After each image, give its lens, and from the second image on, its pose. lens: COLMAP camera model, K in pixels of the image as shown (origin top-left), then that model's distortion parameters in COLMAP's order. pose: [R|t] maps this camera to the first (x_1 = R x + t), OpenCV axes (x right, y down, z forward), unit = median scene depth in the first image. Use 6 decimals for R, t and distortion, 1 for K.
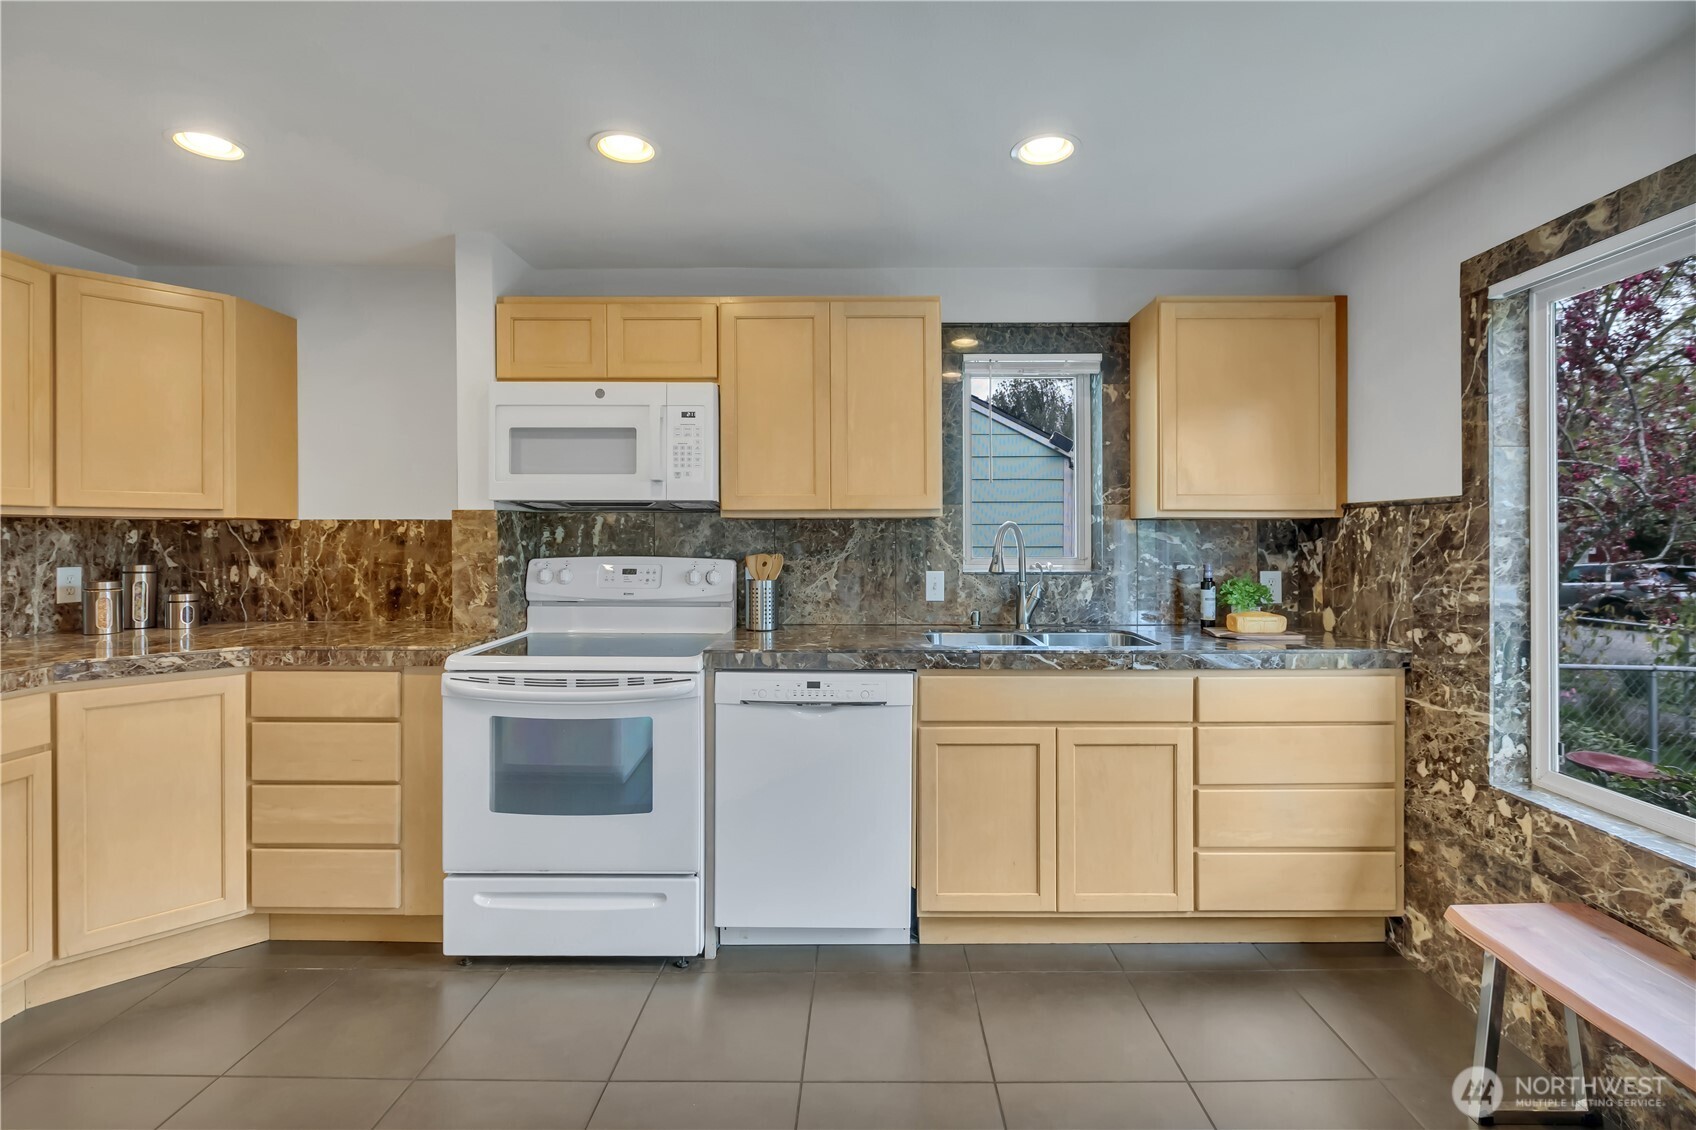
lens RADIAL K [[783.1, 0, 883.1], [0, 783.1, 516.1], [0, 0, 1]] dist [0.002636, -0.001461]
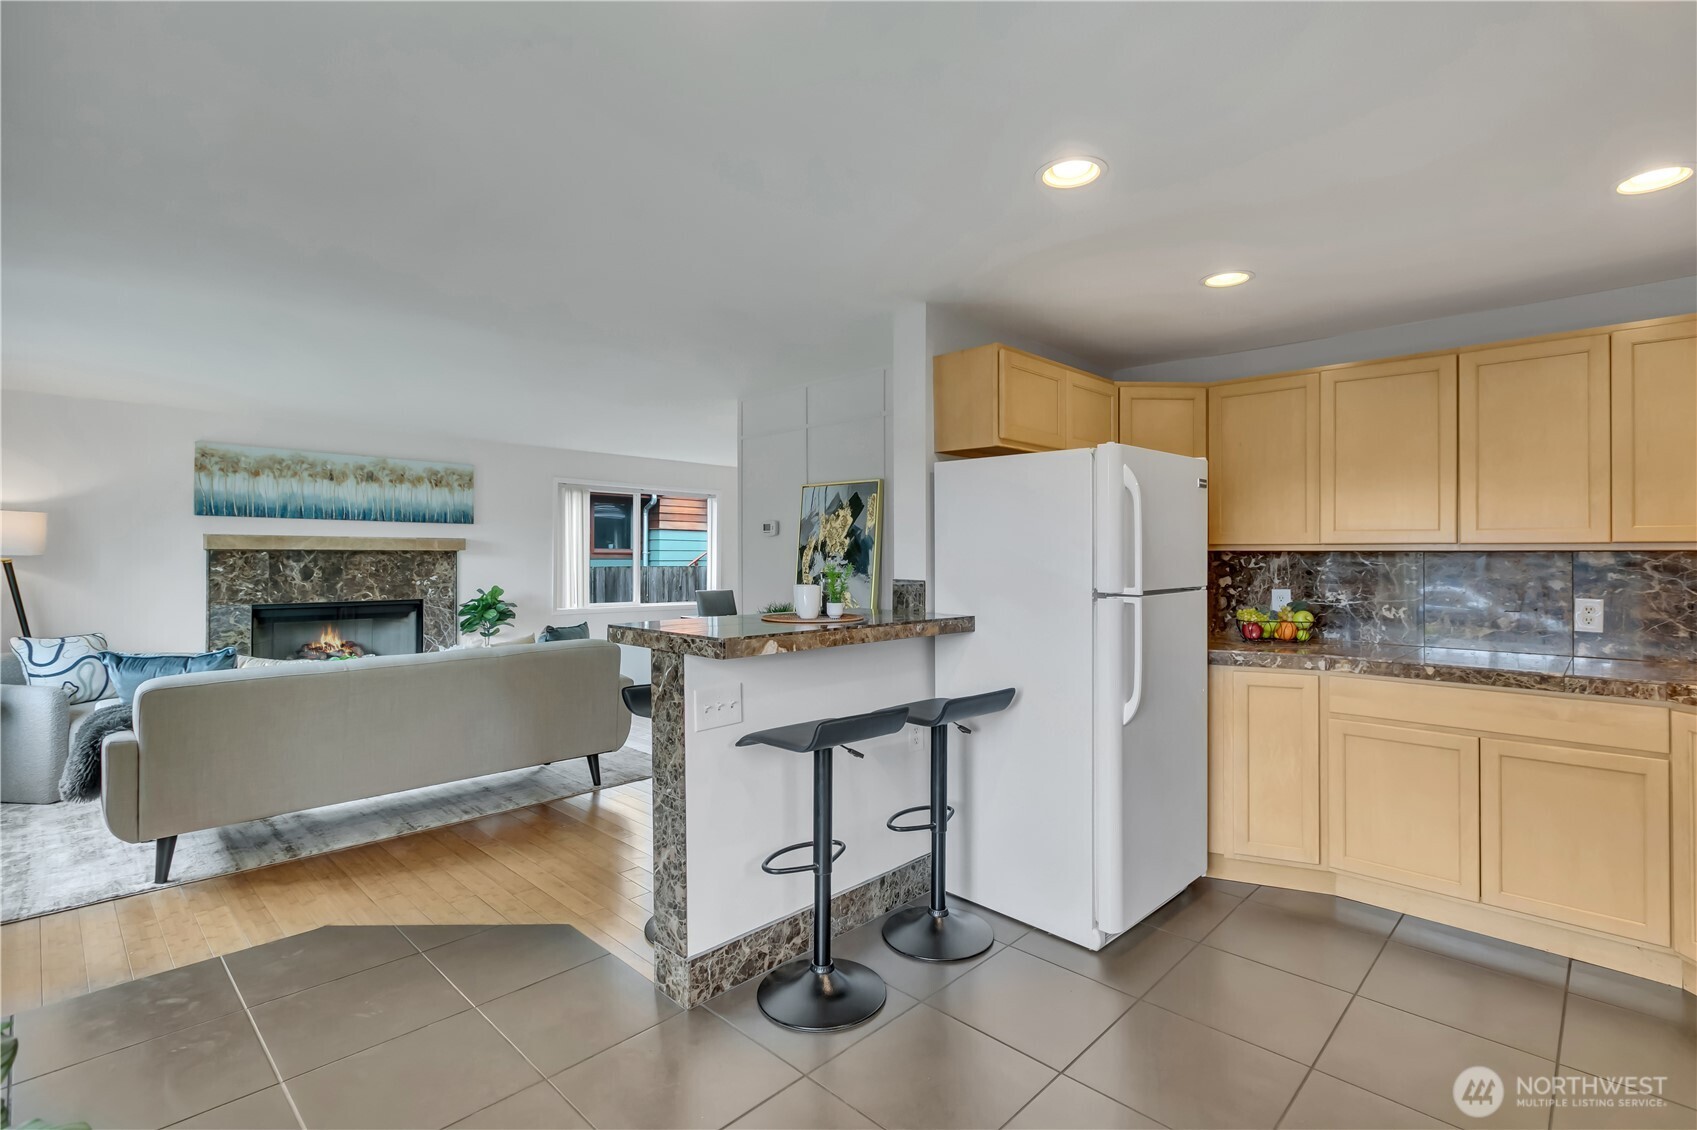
lens RADIAL K [[783.6, 0, 863.2], [0, 783.6, 555.8], [0, 0, 1]] dist [0.002636, -0.001461]
pose [[-0.695521, -0.006295, -0.718478, 0.407541], [0.011330, 0.999741, -0.019728, 0.011016], [0.718416, -0.021861, -0.695270, 0.710996]]
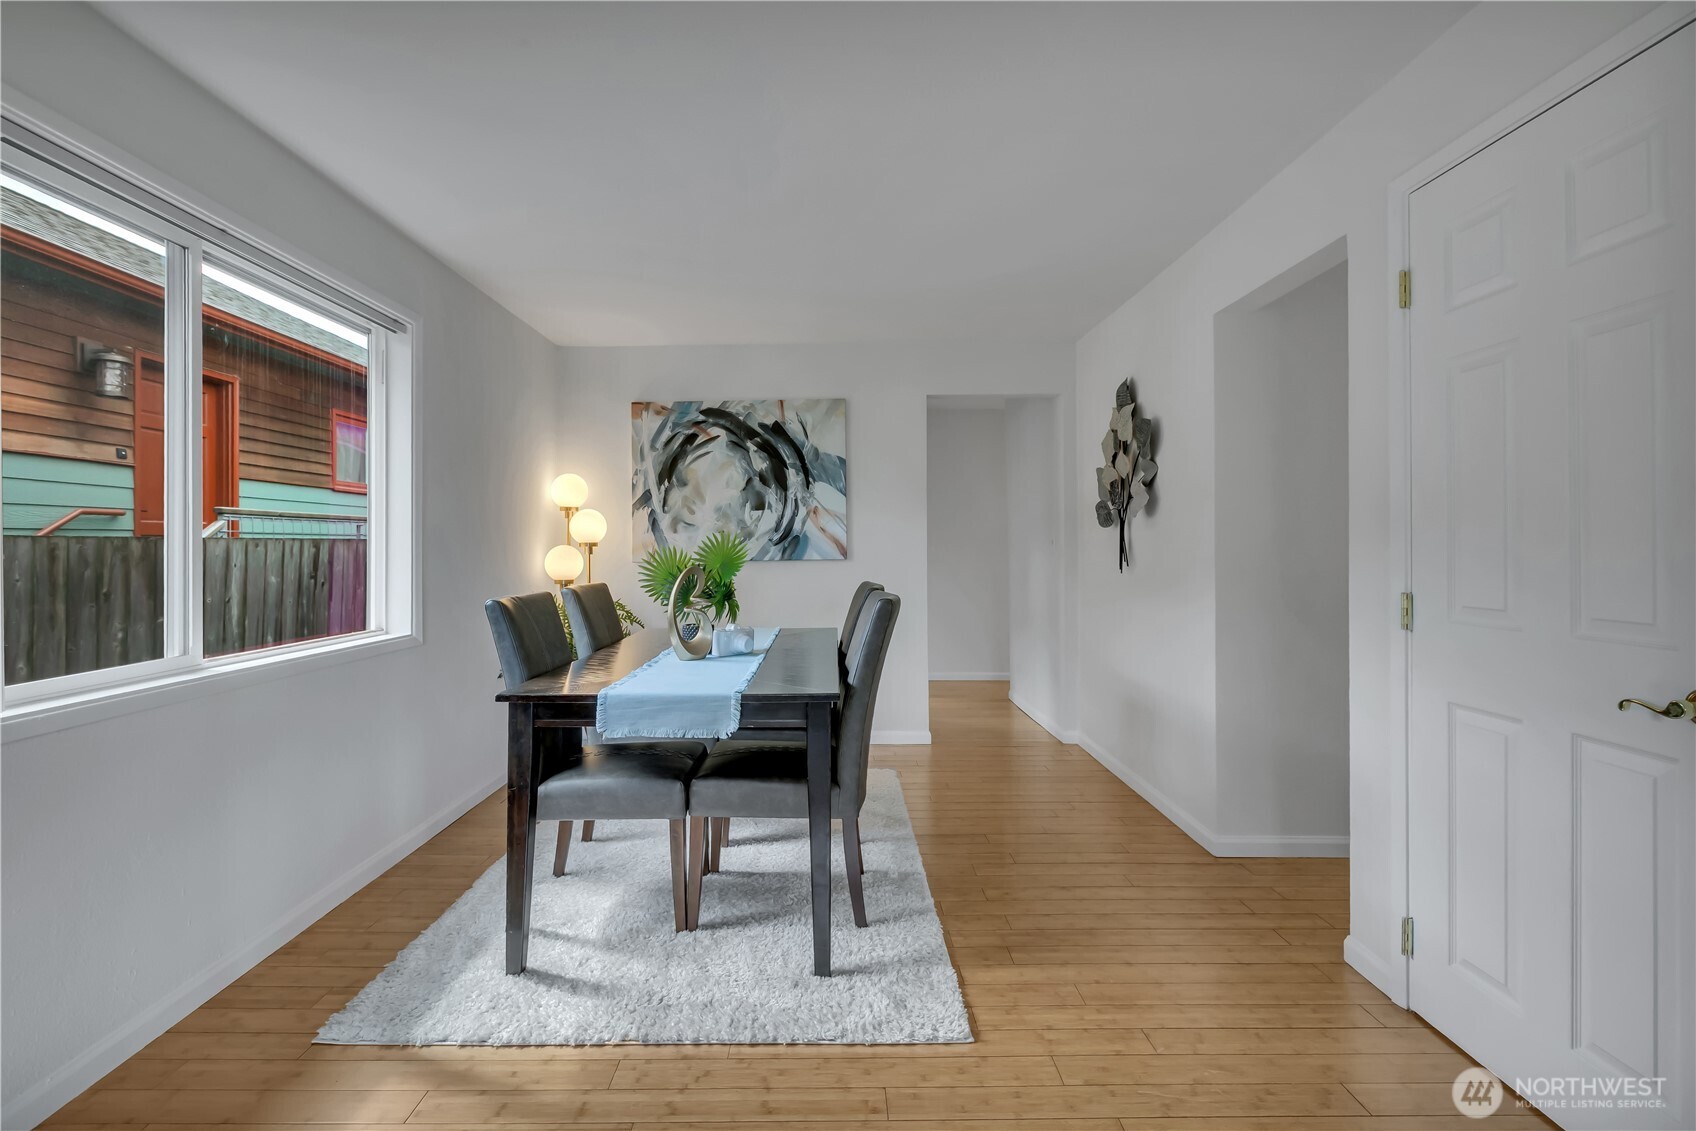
lens RADIAL K [[783.1, 0, 831.4], [0, 783.1, 539.1], [0, 0, 1]] dist [0.002636, -0.001461]
pose [[-0.007271, -0.004092, -0.999965, -0.341550], [0.025220, 0.999673, -0.004274, 0.020780], [0.999655, -0.025250, -0.007165, -1.250953]]
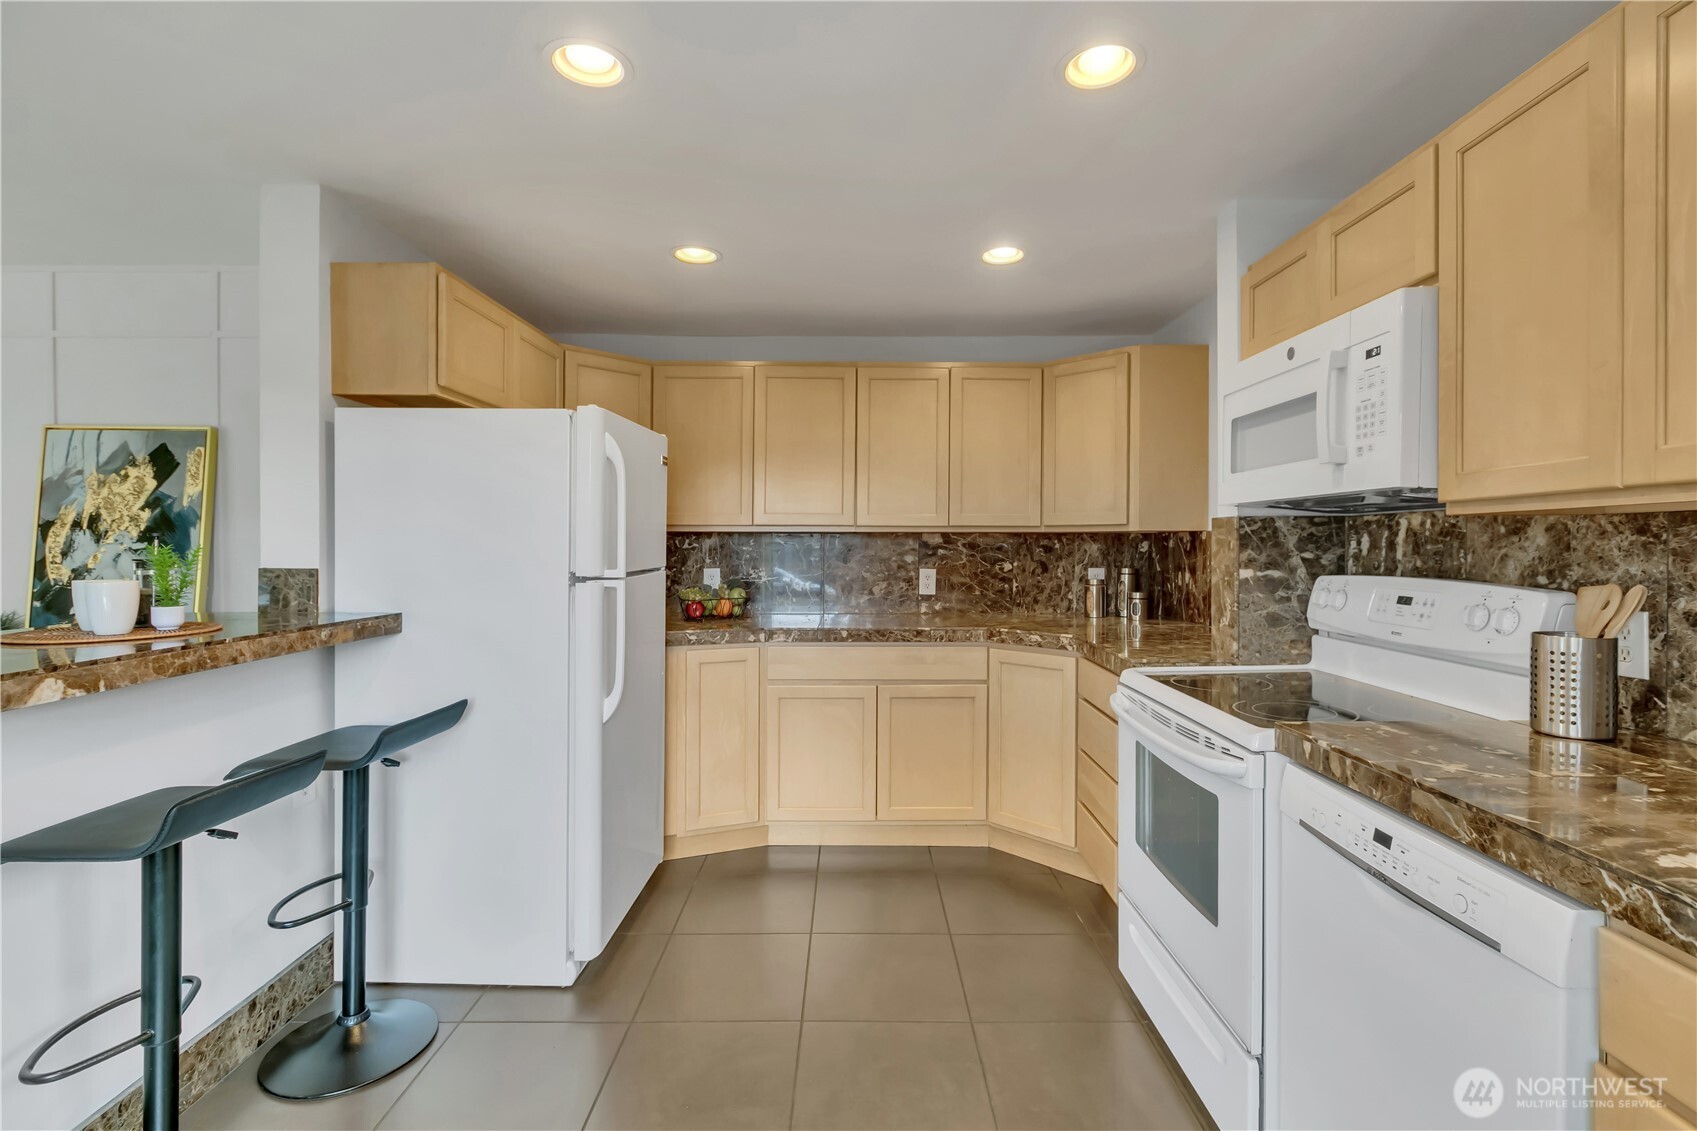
lens RADIAL K [[783.6, 0, 856.1], [0, 783.6, 546.0], [0, 0, 1]] dist [0.002636, -0.001461]
pose [[-0.000170, 0.001472, -0.999999, 0.356411], [0.023152, 0.999731, 0.001468, 0.013188], [0.999732, -0.023151, -0.000204, 0.554450]]
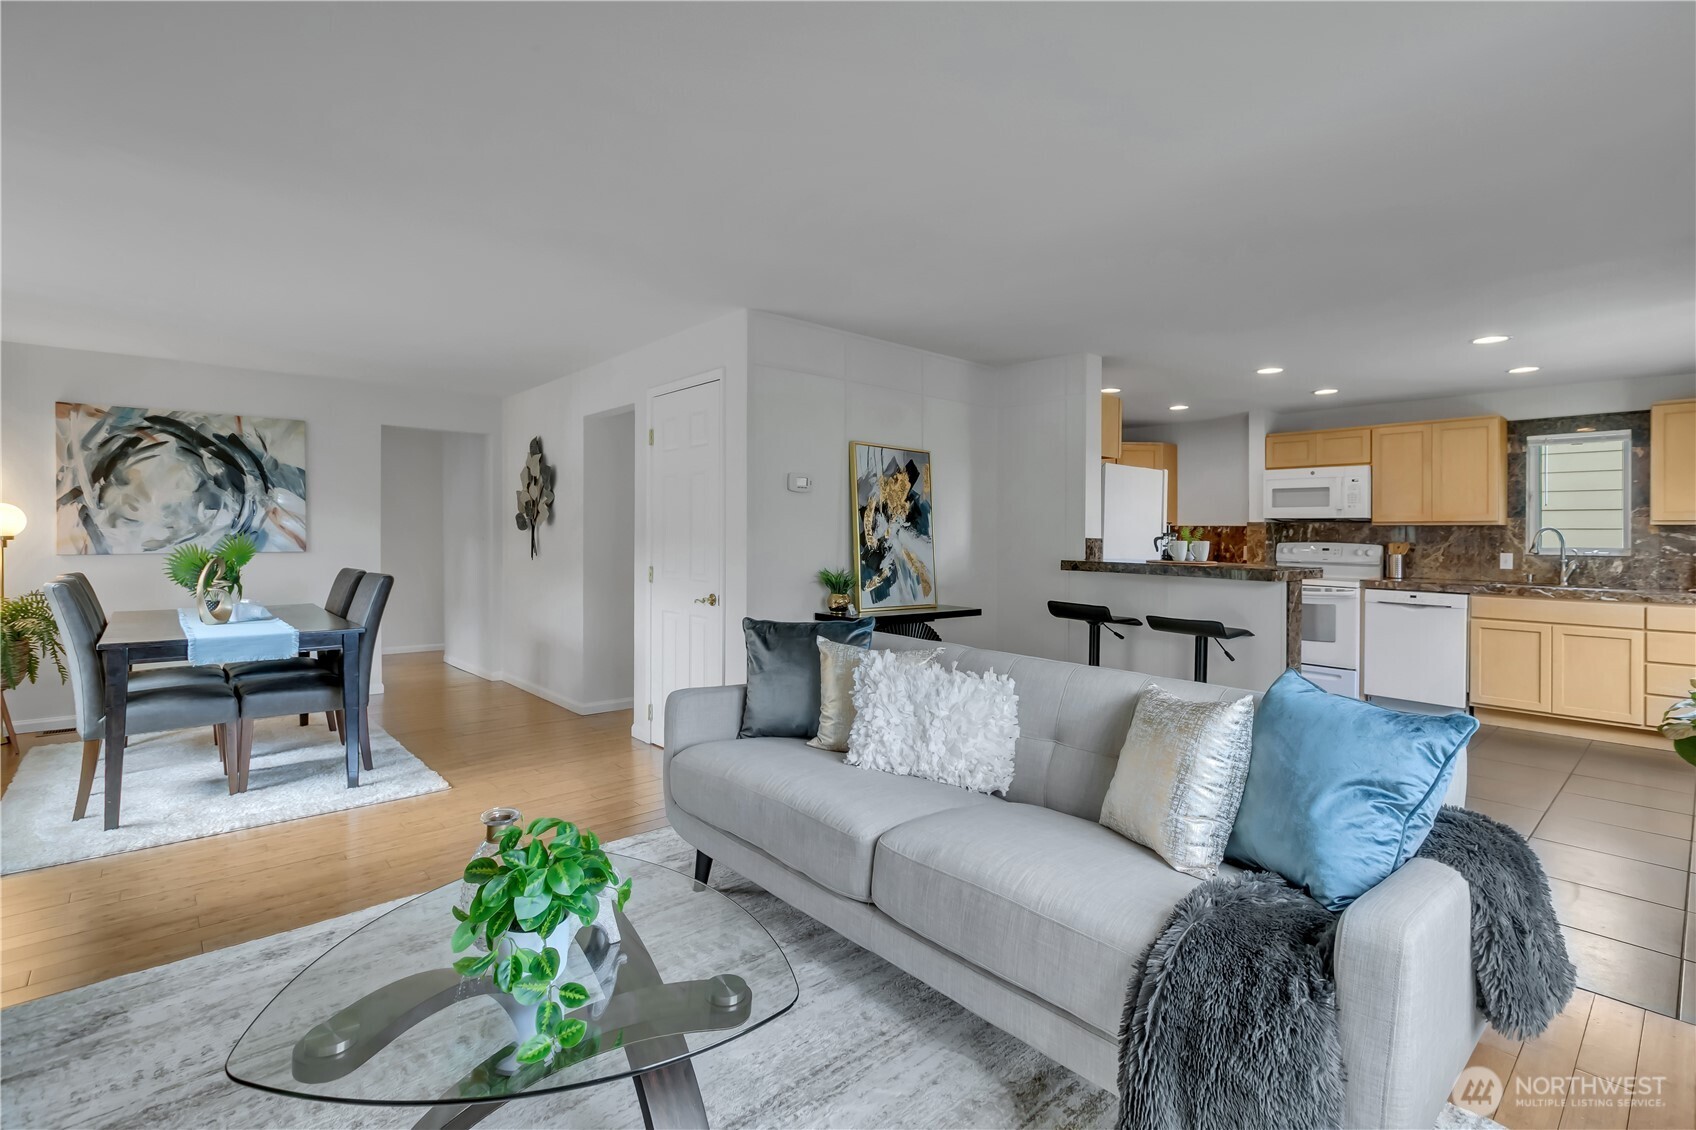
lens RADIAL K [[783.1, 0, 858.4], [0, 783.1, 552.6], [0, 0, 1]] dist [0.002636, -0.001461]
pose [[0.664510, 0.025301, -0.746851, 0.469046], [0.004720, 0.999265, 0.038051, -0.010963], [0.747264, -0.028810, 0.663902, -1.508425]]
